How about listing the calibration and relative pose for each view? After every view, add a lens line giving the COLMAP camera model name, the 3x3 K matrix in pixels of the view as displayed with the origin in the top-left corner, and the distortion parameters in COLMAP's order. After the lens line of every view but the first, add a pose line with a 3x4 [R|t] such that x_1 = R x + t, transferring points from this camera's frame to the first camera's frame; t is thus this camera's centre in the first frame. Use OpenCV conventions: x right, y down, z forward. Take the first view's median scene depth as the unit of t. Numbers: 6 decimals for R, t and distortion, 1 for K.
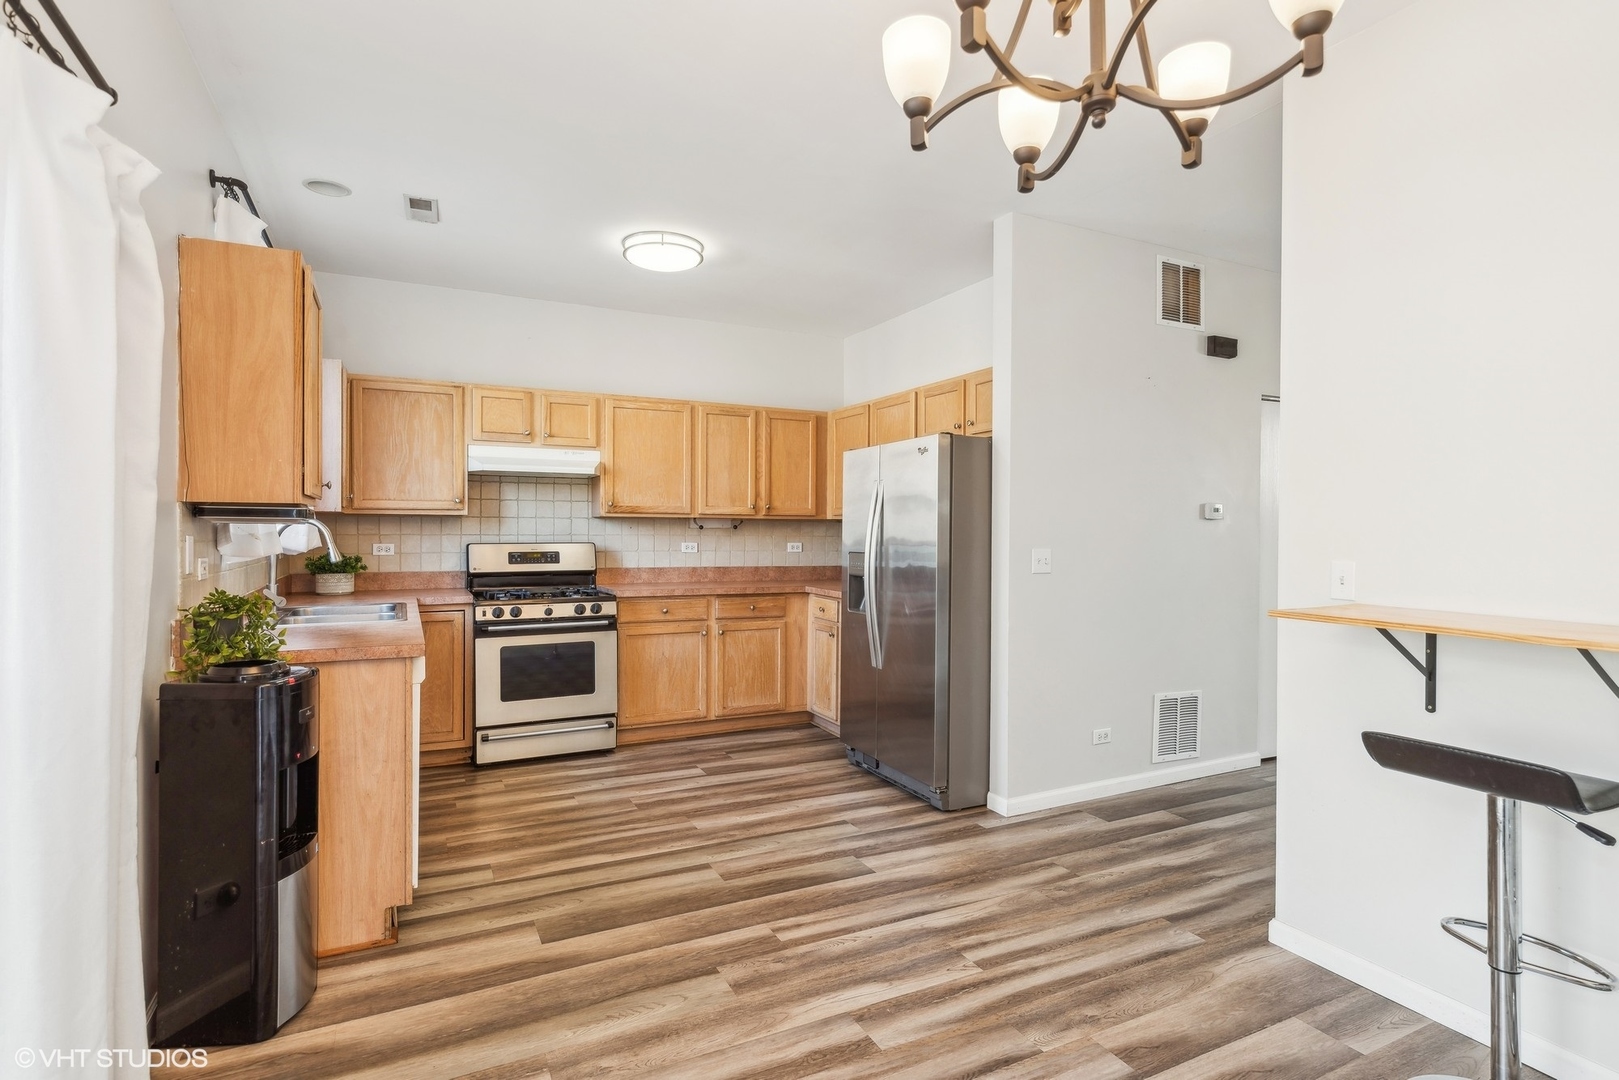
lens RADIAL K [[800.2, 0, 809.5], [0, 800.2, 540.0], [0, 0, 1]] dist [0.002483, 0.000637]
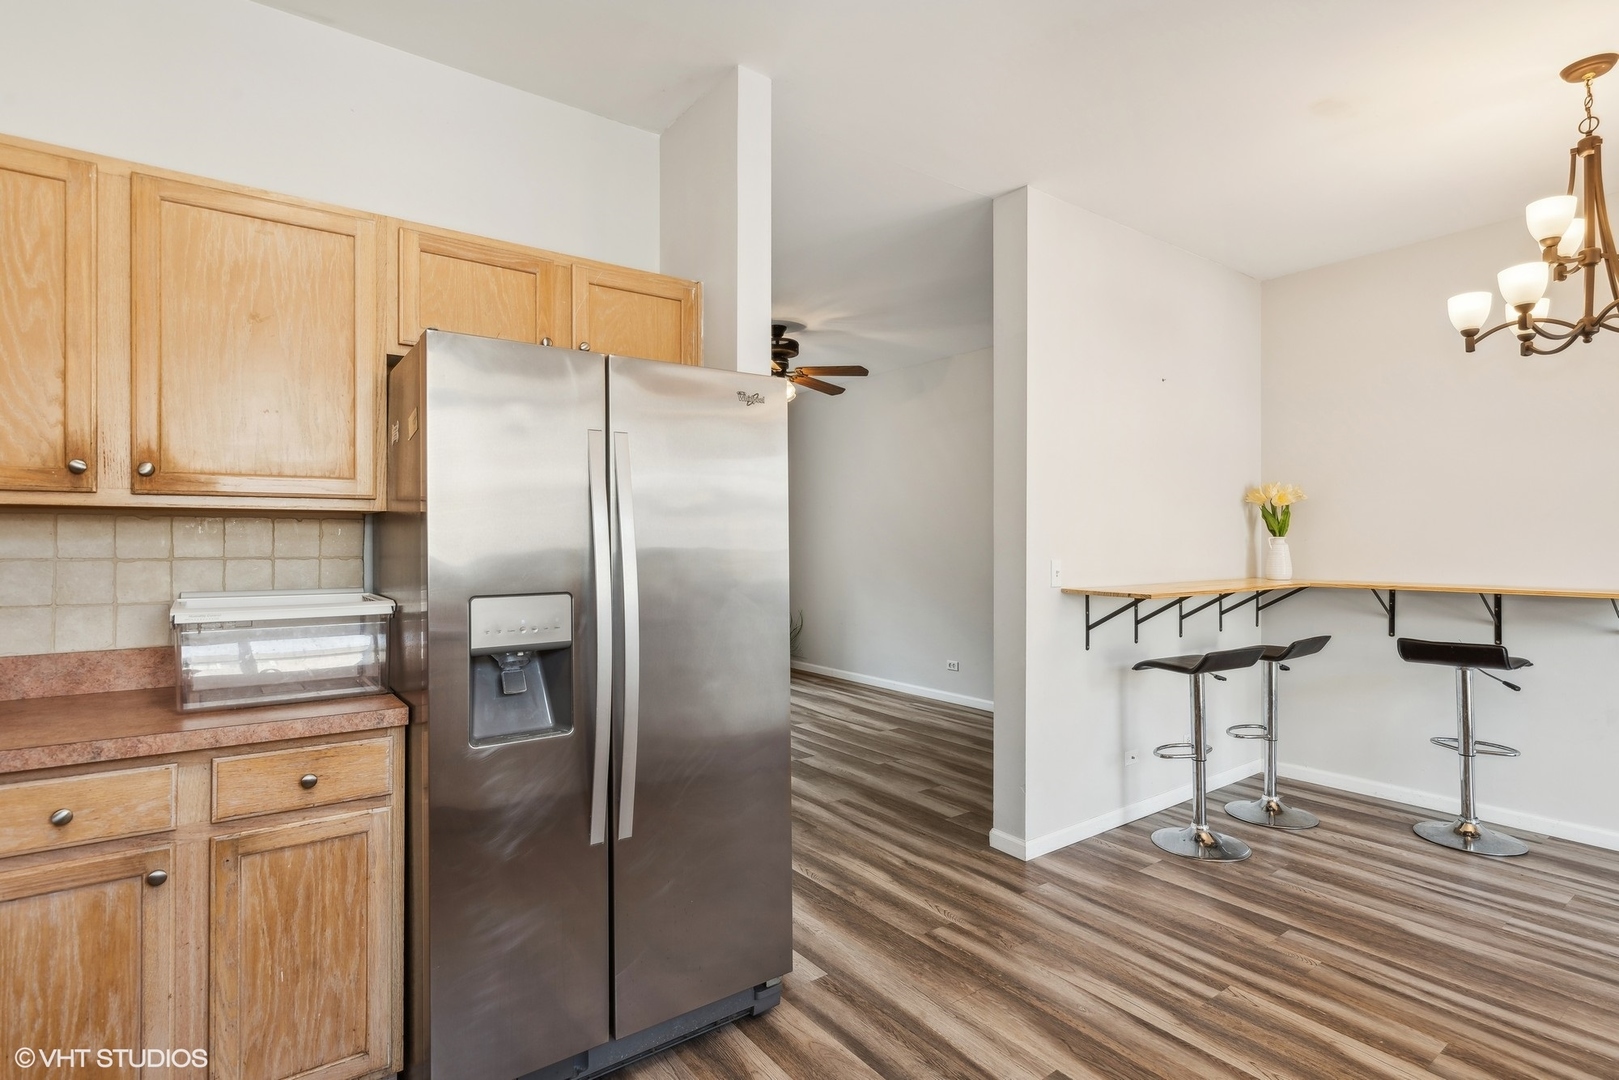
lens RADIAL K [[800.2, 0, 809.5], [0, 800.2, 540.0], [0, 0, 1]] dist [0.002483, 0.000637]
pose [[-0.174076, -0.006170, 0.984713, -0.336724], [0.006787, 0.999949, 0.007465, -0.011138], [-0.984709, 0.007983, -0.174025, 0.854582]]
